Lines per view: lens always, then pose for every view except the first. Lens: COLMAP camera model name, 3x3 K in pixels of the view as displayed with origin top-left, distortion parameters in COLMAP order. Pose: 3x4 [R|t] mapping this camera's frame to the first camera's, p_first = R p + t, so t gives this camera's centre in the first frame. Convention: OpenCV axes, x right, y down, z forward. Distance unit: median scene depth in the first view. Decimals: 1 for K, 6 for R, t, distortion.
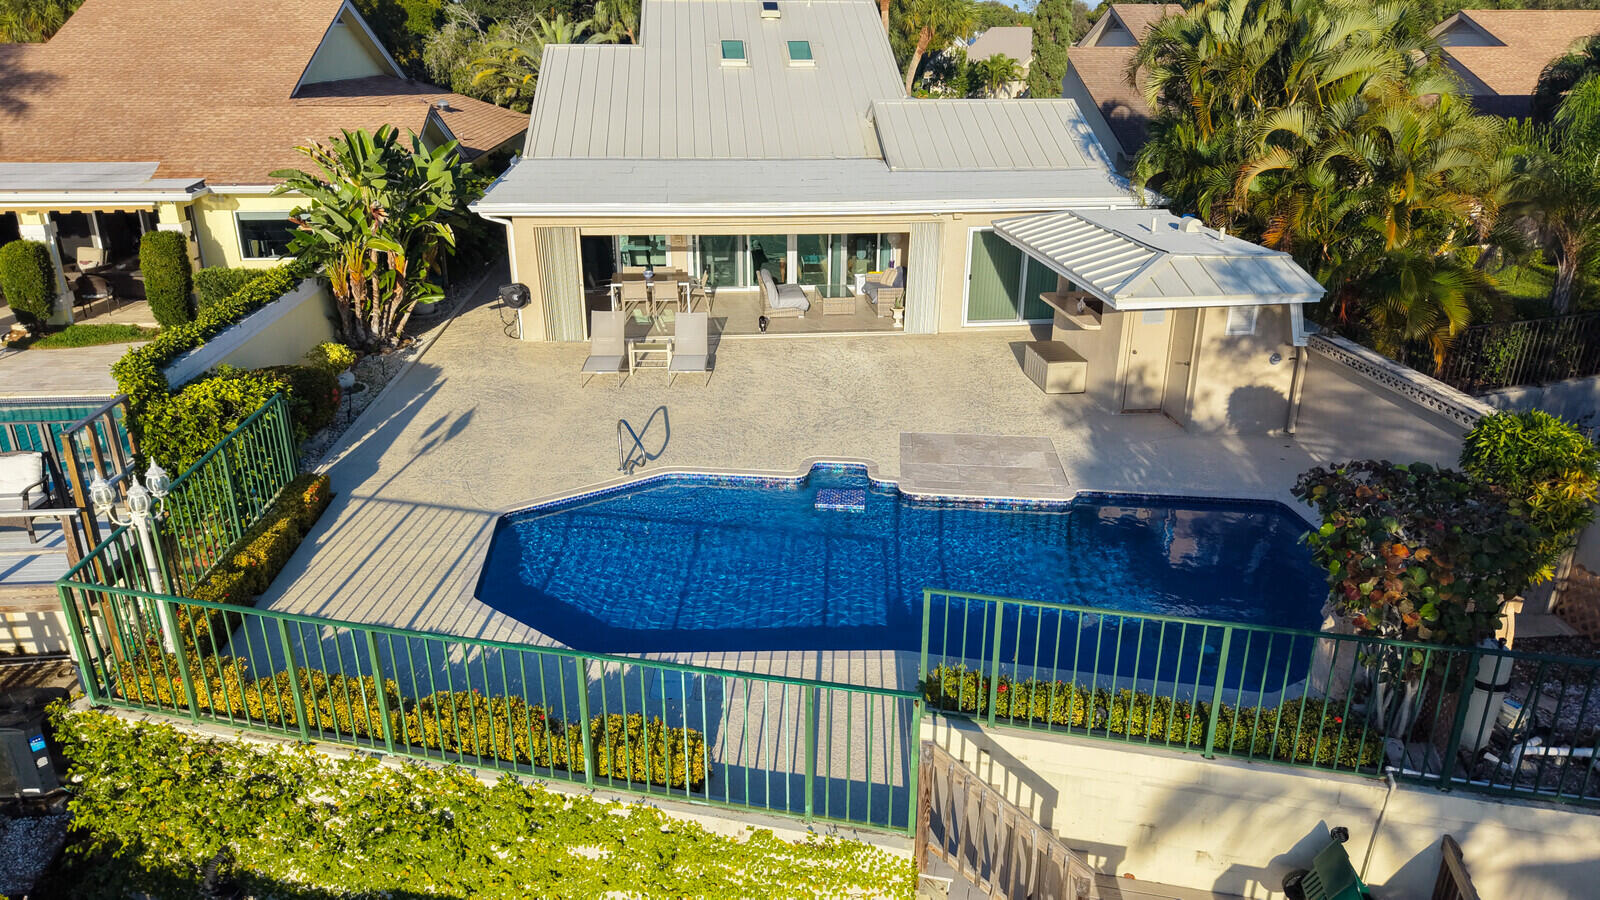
lens RADIAL K [[1083.6, 0, 800.0], [0, 1083.6, 450.0], [0, 0, 1]] dist [0.044157, -0.055021]
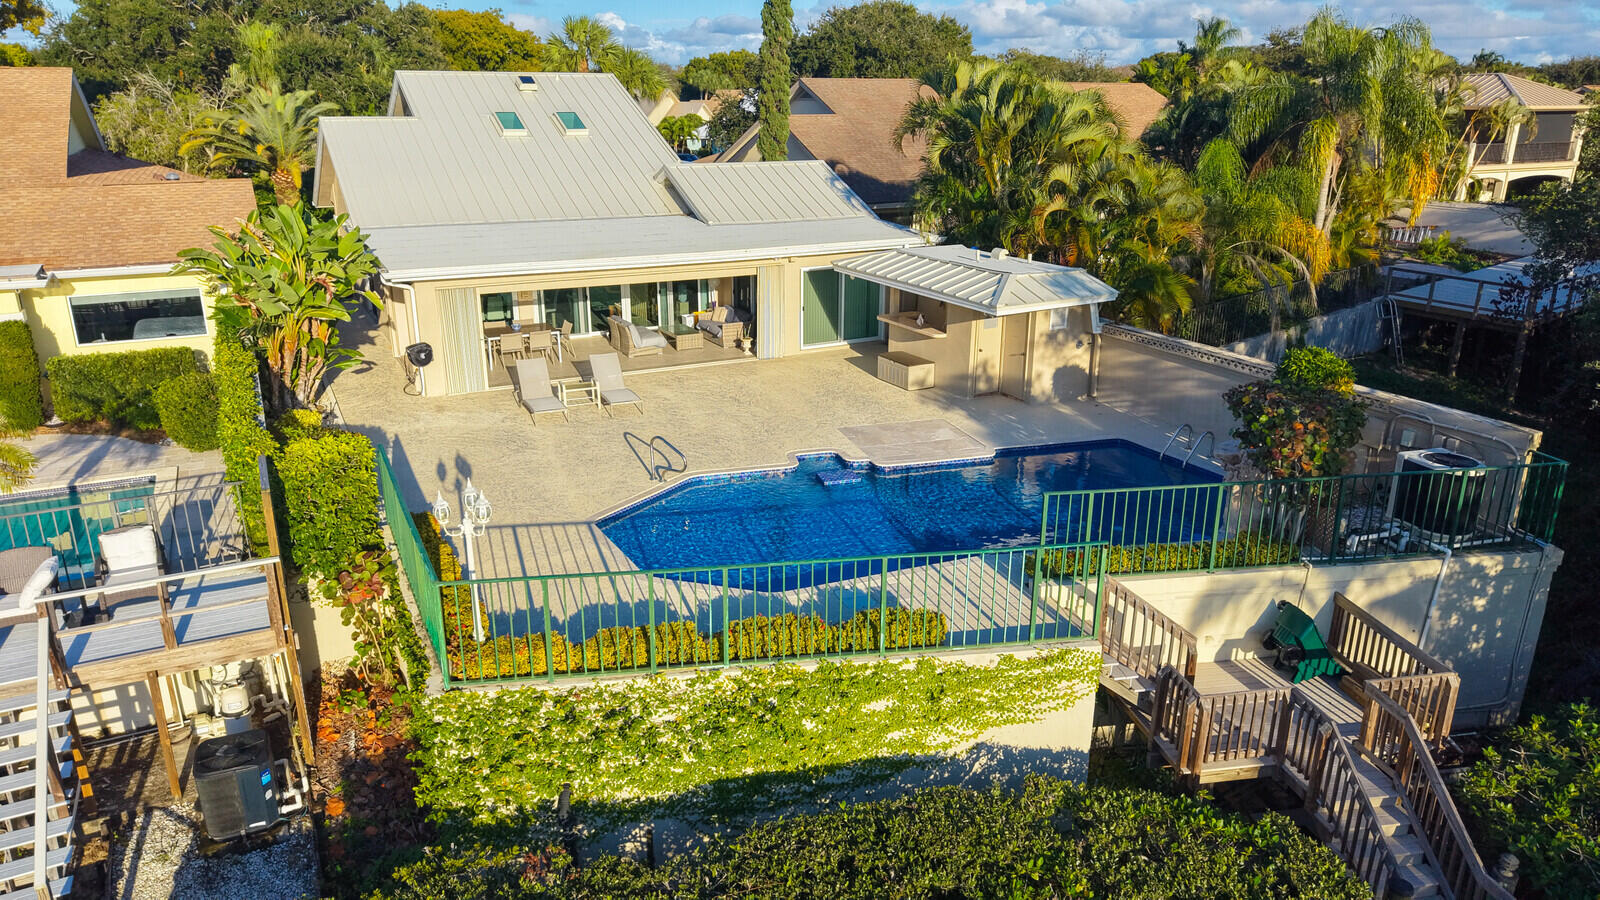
lens RADIAL K [[1069.4, 0, 820.1], [0, 1069.4, 454.6], [0, 0, 1]] dist [0.047742, -0.055935]
pose [[0.924701, -0.121355, 0.360834, -0.387450], [0.134983, 0.990766, -0.012707, 0.028403], [-0.355960, 0.060457, 0.932544, -0.155106]]
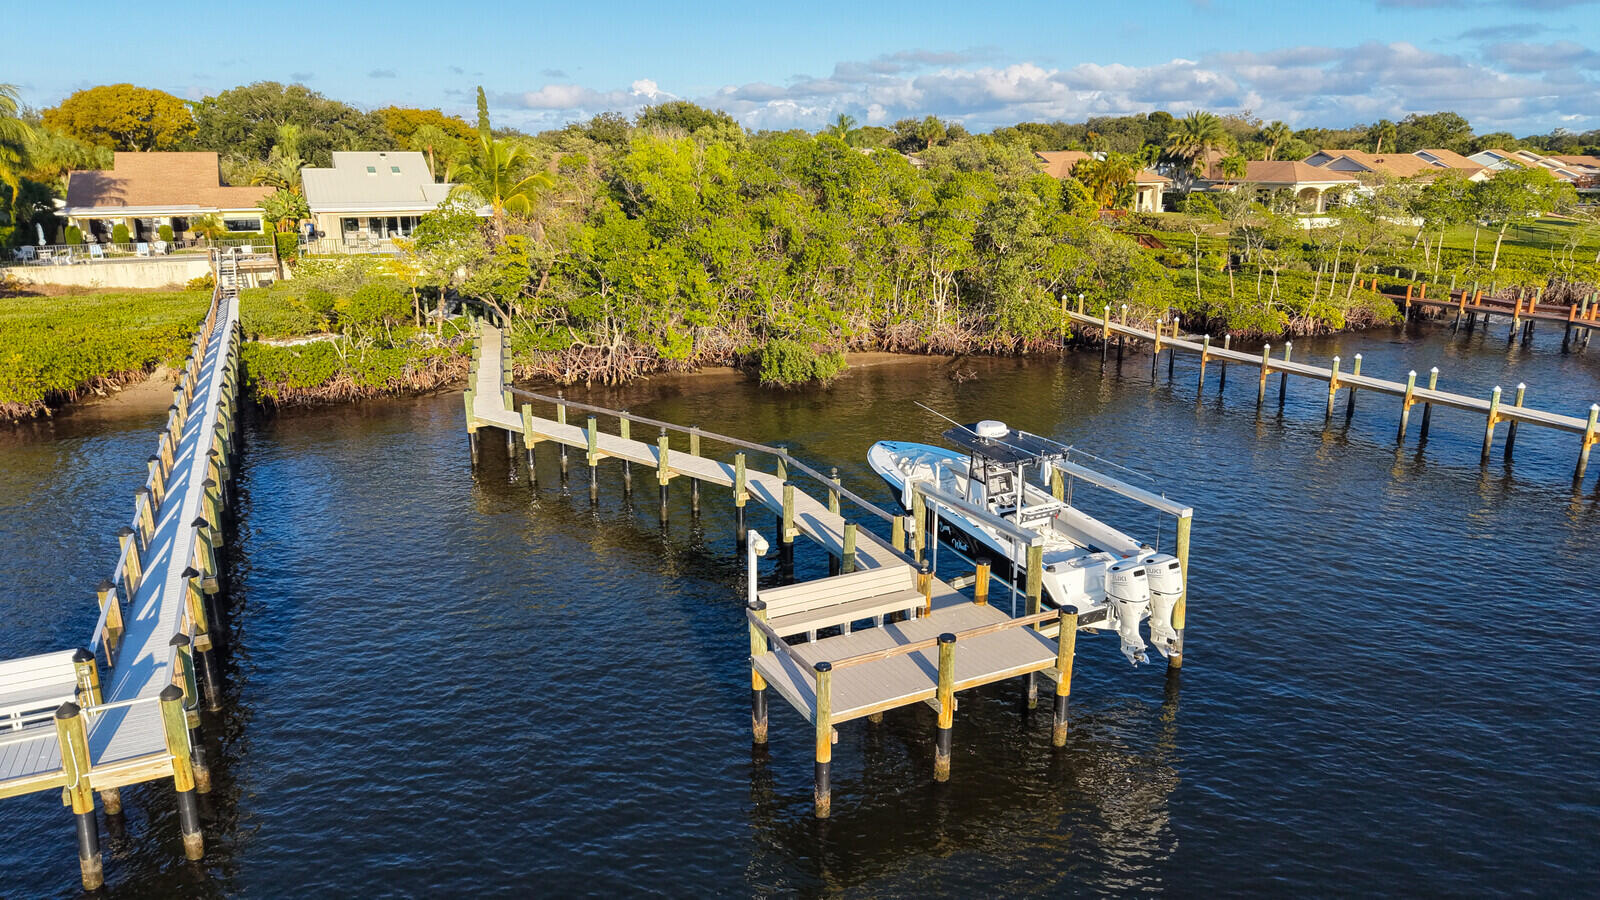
lens RADIAL K [[1069.4, 0, 820.1], [0, 1069.4, 454.6], [0, 0, 1]] dist [0.047742, -0.055935]
pose [[0.934488, -0.100649, 0.341470, 0.000811], [0.131750, 0.988873, -0.069083, 1.460841], [-0.330717, 0.109546, 0.937350, -3.965340]]
